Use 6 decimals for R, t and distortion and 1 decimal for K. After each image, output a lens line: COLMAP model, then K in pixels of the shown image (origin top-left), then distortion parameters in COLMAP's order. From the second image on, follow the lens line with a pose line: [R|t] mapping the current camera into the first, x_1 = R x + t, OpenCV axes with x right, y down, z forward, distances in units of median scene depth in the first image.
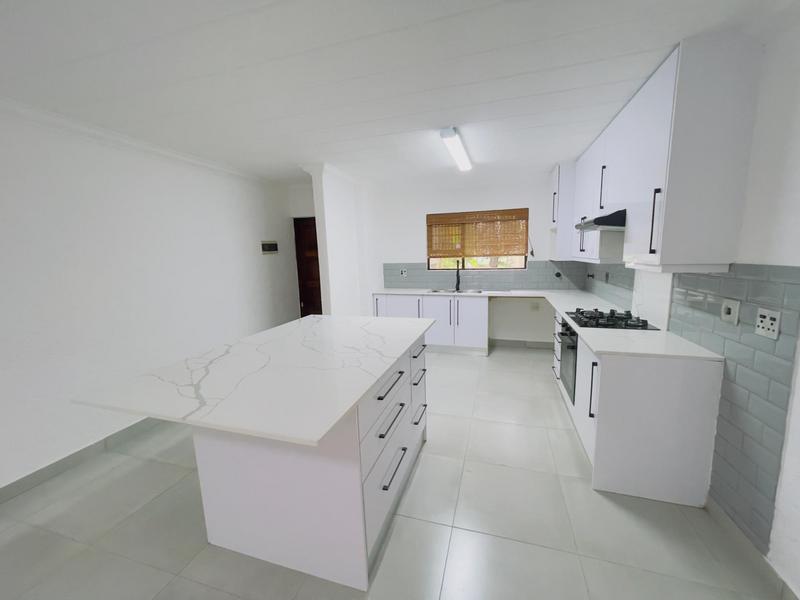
lens RADIAL K [[323.4, 0, 399.0], [0, 323.4, 298.1], [0, 0, 1]] dist [-0.006350, 0.002367]
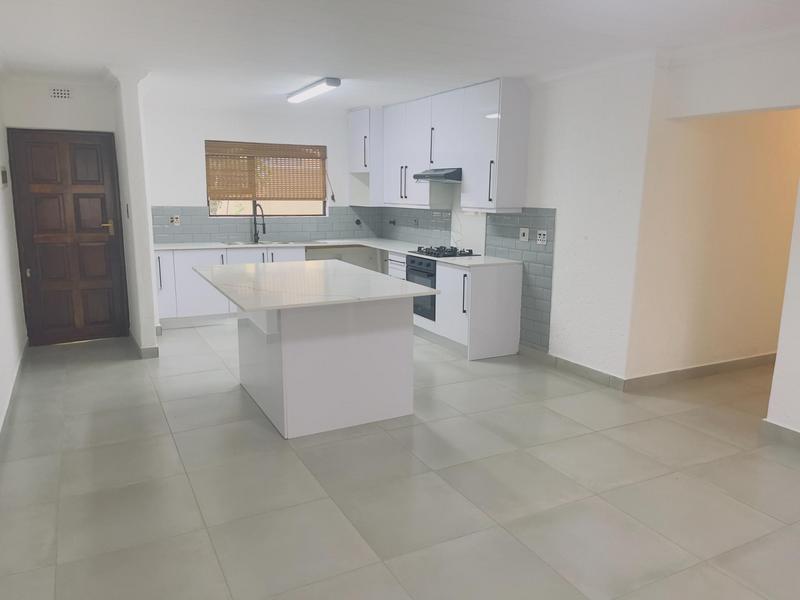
lens RADIAL K [[606.3, 0, 403.4], [0, 606.3, 304.3], [0, 0, 1]] dist [0.049328, -0.055059]
pose [[0.706029, -0.097386, 0.701454, -0.737894], [0.069801, 0.995246, 0.067918, 0.059946], [-0.704734, 0.001010, 0.709471, -0.366672]]
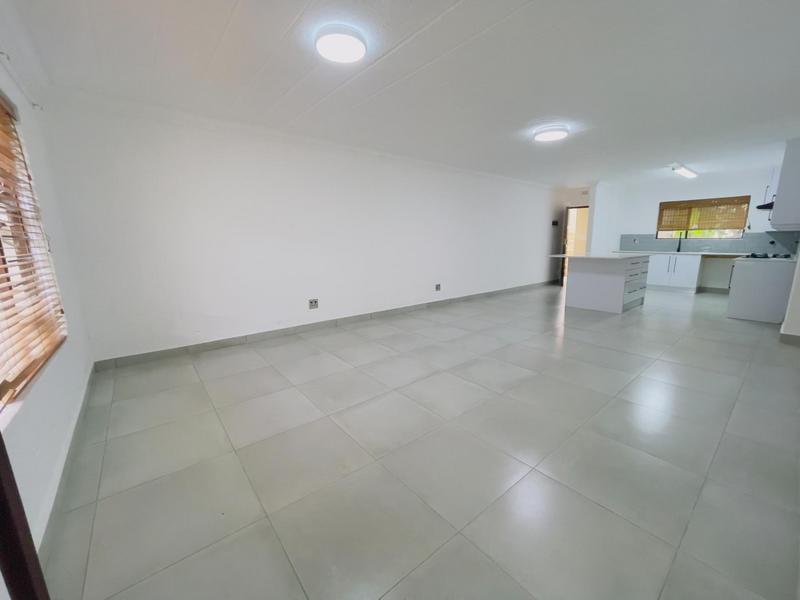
lens RADIAL K [[323.4, 0, 399.4], [0, 323.4, 300.2], [0, 0, 1]] dist [-0.006350, 0.002367]
pose [[0.837368, 0.119196, -0.533486, -0.095893], [-0.092674, 0.992765, 0.076350, 0.243788], [0.538726, -0.014493, 0.842356, -1.169628]]
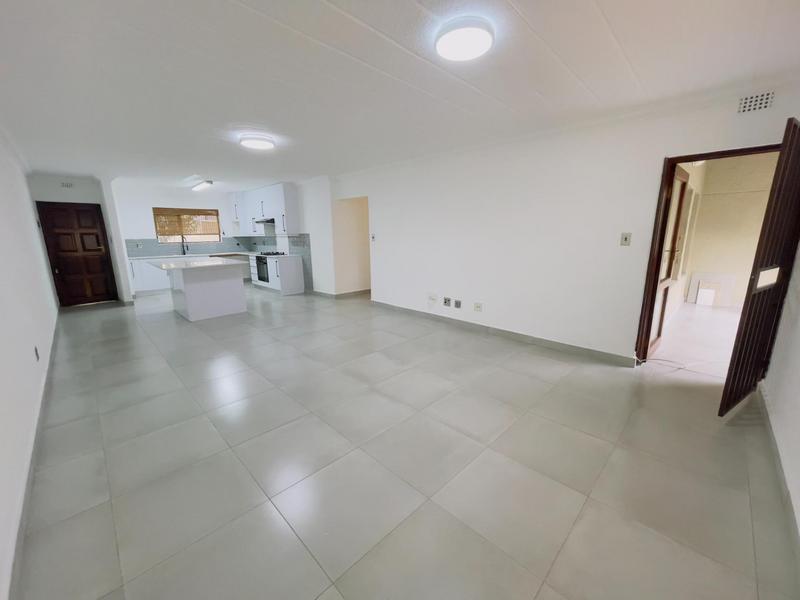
lens RADIAL K [[323.4, 0, 396.2], [0, 323.4, 297.4], [0, 0, 1]] dist [-0.006350, 0.002367]
pose [[0.469212, -0.153136, 0.869707, -0.949083], [0.123721, 0.986536, 0.106959, 0.180902], [-0.874376, 0.057414, 0.481840, -0.913876]]
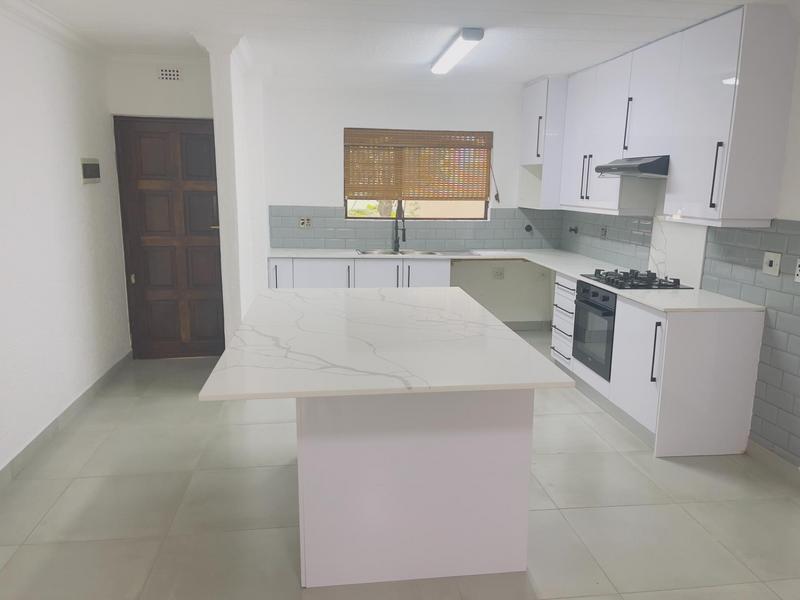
lens RADIAL K [[606.3, 0, 397.9], [0, 606.3, 303.2], [0, 0, 1]] dist [0.049328, -0.055059]
pose [[0.909105, -0.041707, 0.414473, -0.387391], [0.019362, 0.998130, 0.057971, 0.011994], [-0.416116, -0.044677, 0.908213, -0.140239]]
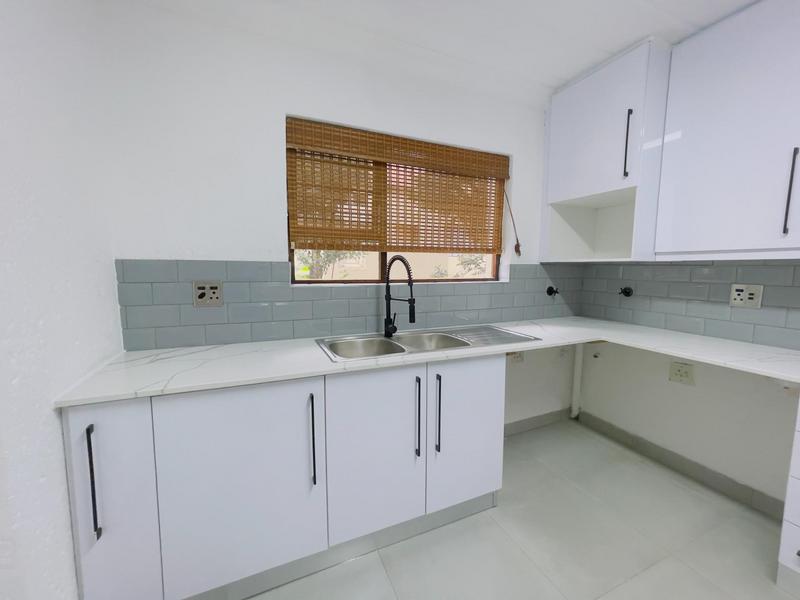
lens RADIAL K [[323.4, 0, 396.6], [0, 323.4, 300.3], [0, 0, 1]] dist [-0.006350, 0.002367]
pose [[0.761769, -0.038056, 0.646729, -0.057384], [0.063976, 0.997813, -0.016640, -0.071564], [-0.644682, 0.054051, 0.762538, 0.842267]]
